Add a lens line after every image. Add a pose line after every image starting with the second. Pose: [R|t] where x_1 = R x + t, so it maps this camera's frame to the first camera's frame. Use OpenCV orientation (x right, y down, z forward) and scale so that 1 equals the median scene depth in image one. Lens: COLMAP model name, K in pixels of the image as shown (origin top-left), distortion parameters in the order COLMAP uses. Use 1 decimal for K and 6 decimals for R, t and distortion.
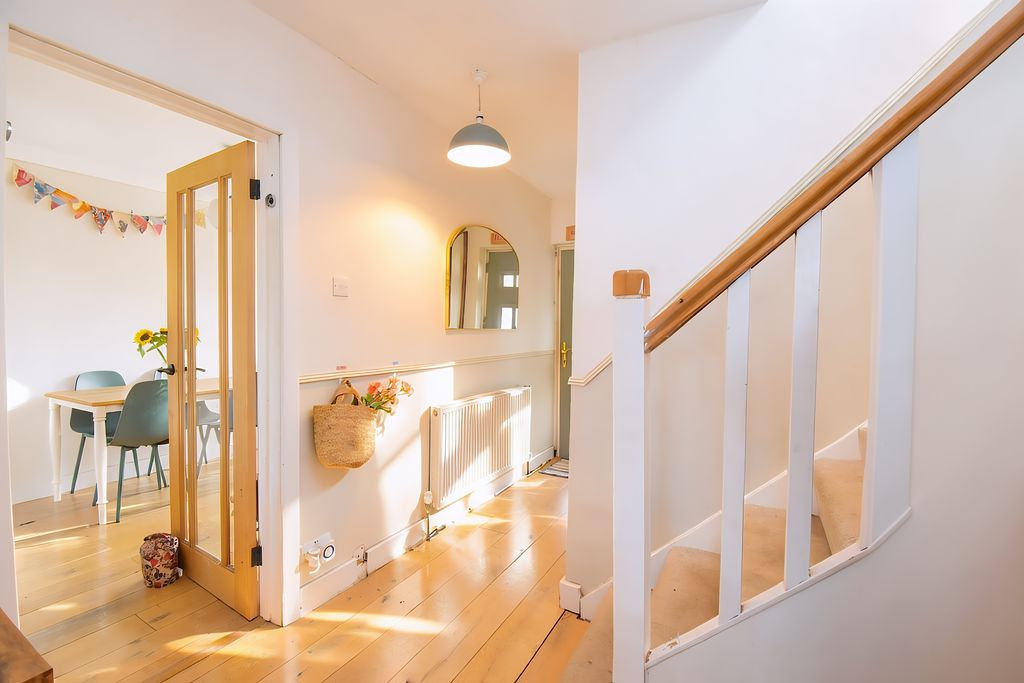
lens RADIAL K [[456.1, 0, 516.8], [0, 456.1, 342.4], [0, 0, 1]] dist [0.002604, -0.011540]
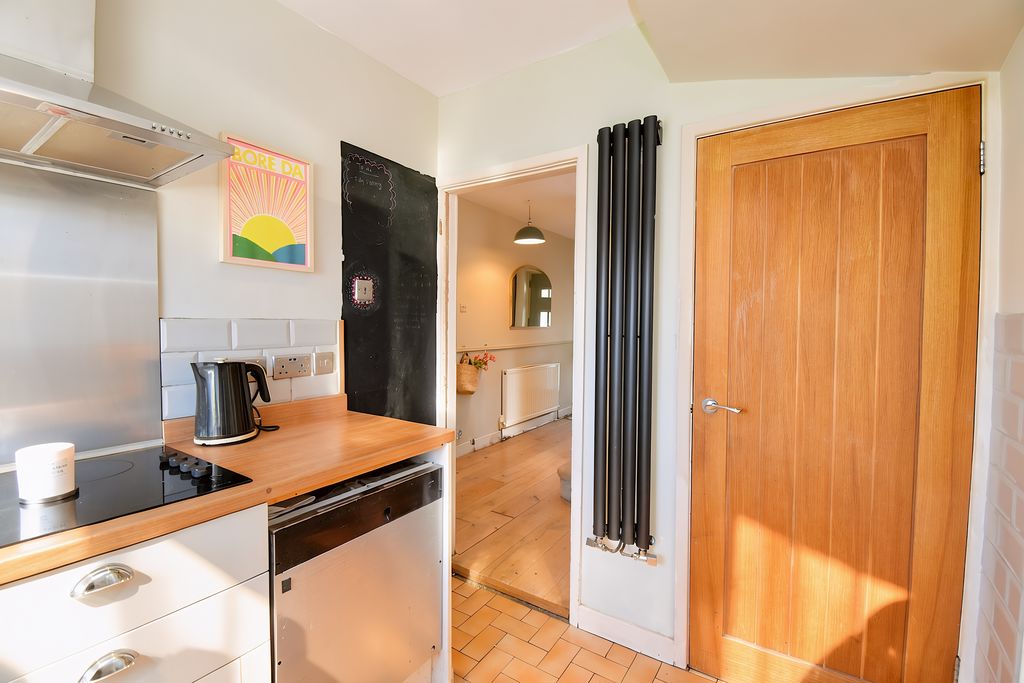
lens RADIAL K [[456.1, 0, 508.5], [0, 456.1, 342.3], [0, 0, 1]] dist [0.002604, -0.011540]
pose [[0.995045, -0.007973, -0.099106, 0.012656], [0.008736, 0.999935, 0.007270, 0.012872], [0.099042, -0.008100, 0.995050, -0.593617]]
